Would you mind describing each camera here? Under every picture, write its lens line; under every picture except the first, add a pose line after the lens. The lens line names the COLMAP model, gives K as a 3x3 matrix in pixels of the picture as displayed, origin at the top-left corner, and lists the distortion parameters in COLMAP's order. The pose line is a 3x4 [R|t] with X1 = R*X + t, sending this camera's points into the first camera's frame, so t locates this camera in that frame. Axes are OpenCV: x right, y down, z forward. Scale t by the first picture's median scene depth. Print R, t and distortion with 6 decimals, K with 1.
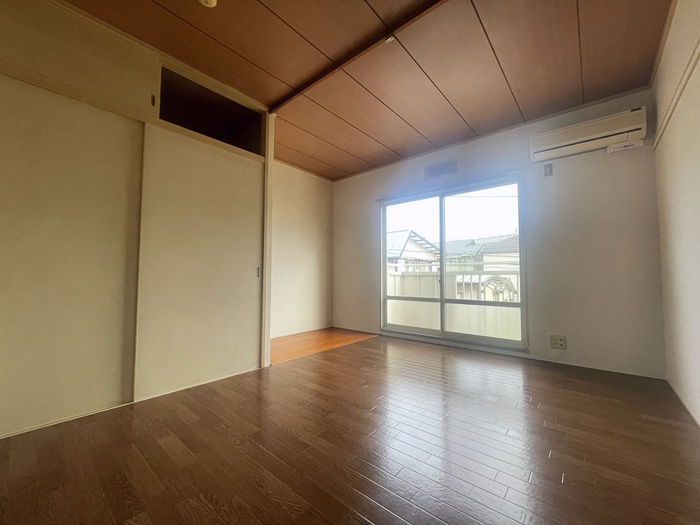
lens RADIAL K [[283.2, 0, 346.6], [0, 283.2, 263.2], [0, 0, 1]] dist [0.002822, -0.000840]
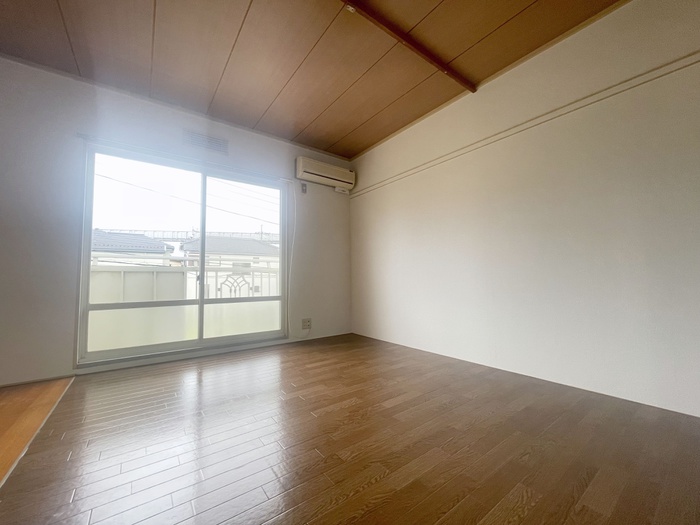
lens RADIAL K [[283.2, 0, 346.6], [0, 283.2, 255.7], [0, 0, 1]] dist [0.002822, -0.000840]
pose [[0.232494, 0.074596, 0.969733, -0.384338], [-0.036791, 0.997015, -0.067874, 0.044240], [-0.971902, -0.019897, 0.234544, 0.436503]]
